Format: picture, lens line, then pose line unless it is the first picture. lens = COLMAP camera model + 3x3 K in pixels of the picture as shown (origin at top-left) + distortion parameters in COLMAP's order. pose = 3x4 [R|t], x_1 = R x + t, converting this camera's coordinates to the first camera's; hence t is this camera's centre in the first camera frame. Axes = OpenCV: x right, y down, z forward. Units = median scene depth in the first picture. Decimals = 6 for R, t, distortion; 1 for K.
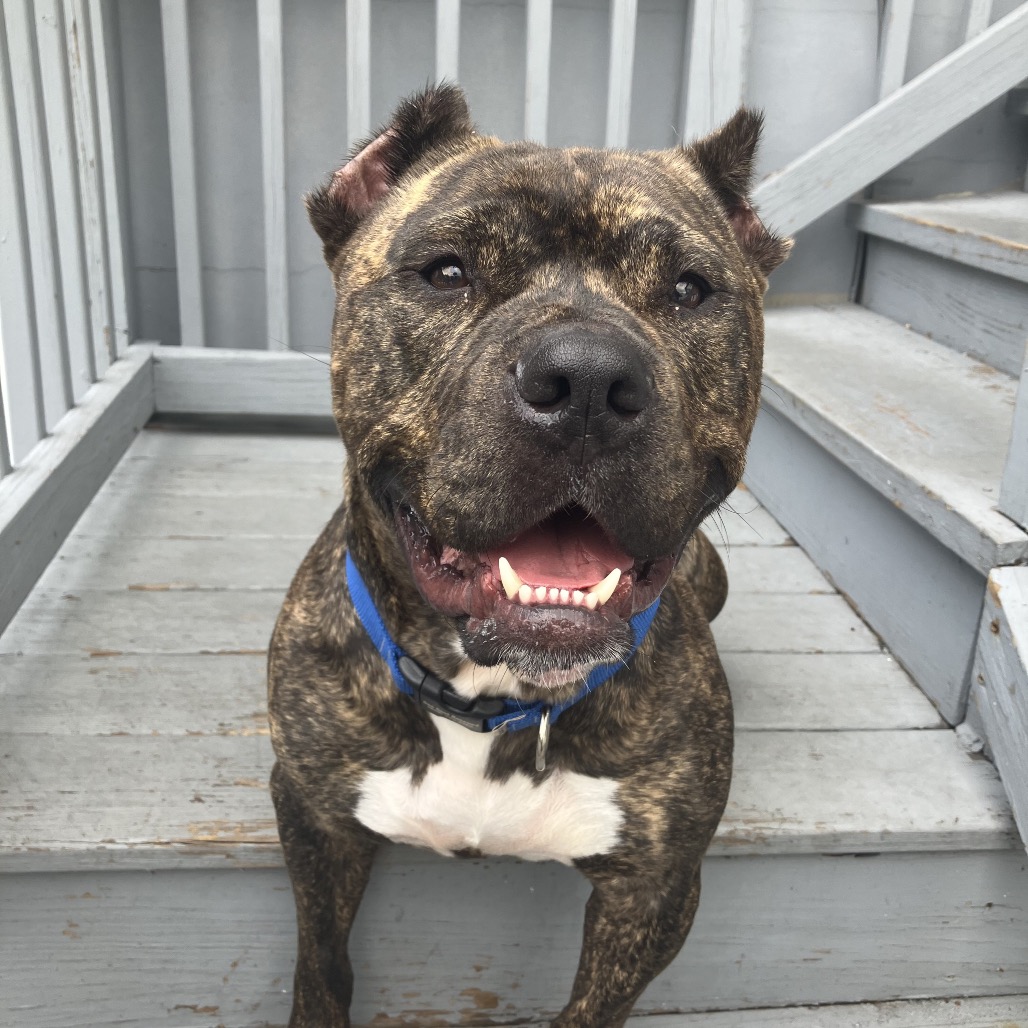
lens RADIAL K [[1104.4, 0, 511.6], [0, 1104.4, 496.0], [0, 0, 1]] dist [-0.001530, 0.016181]
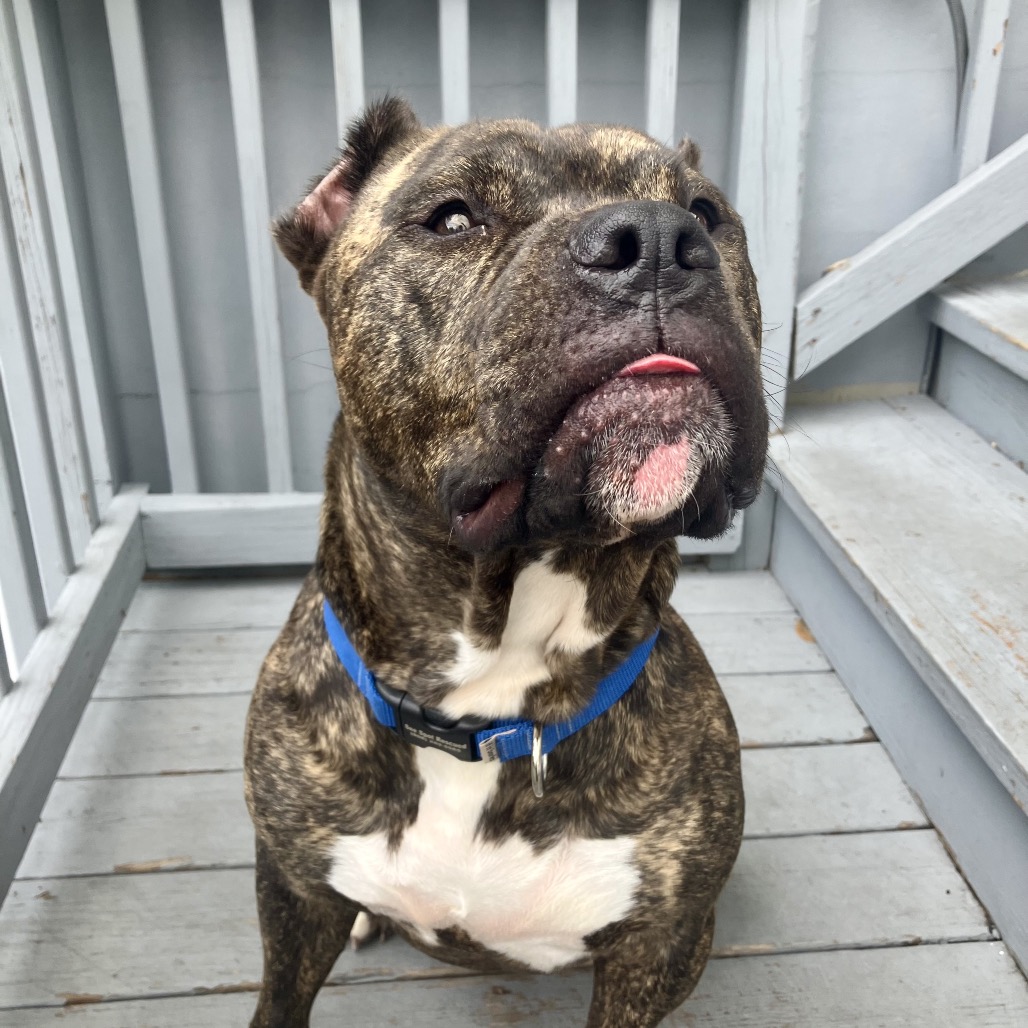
lens RADIAL K [[1104.4, 0, 511.6], [0, 1104.4, 496.0], [0, 0, 1]] dist [-0.001530, 0.016181]
pose [[0.999170, -0.031280, -0.026086, -0.001459], [0.033124, 0.996744, 0.073520, -0.218596], [0.023701, -0.074323, 0.996953, 0.133042]]
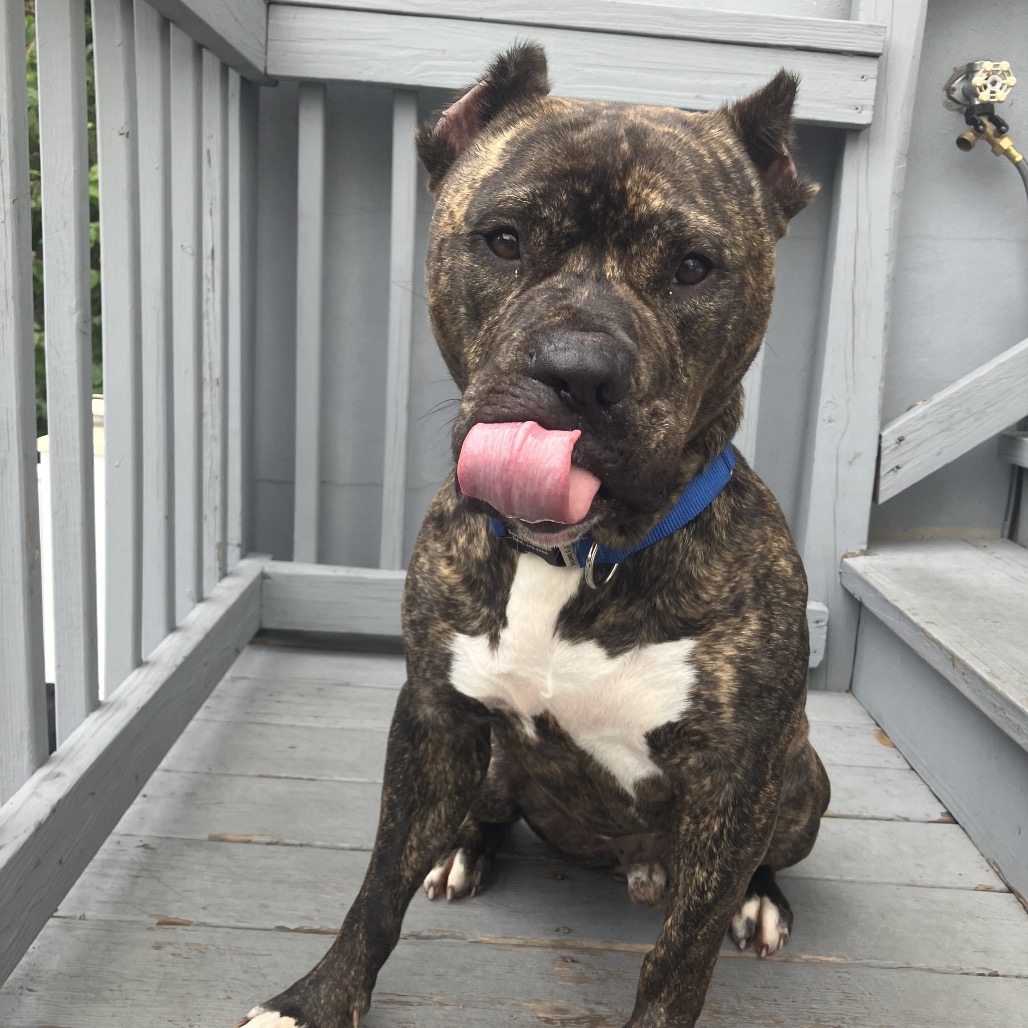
lens RADIAL K [[1102.4, 0, 514.0], [0, 1102.4, 514.0], [0, 0, 1]] dist [-0.000149, 0.013462]
pose [[0.994163, 0.034566, -0.102201, -0.008385], [-0.049744, 0.987446, -0.149918, -0.047647], [0.095736, 0.154127, 0.983402, 0.066247]]
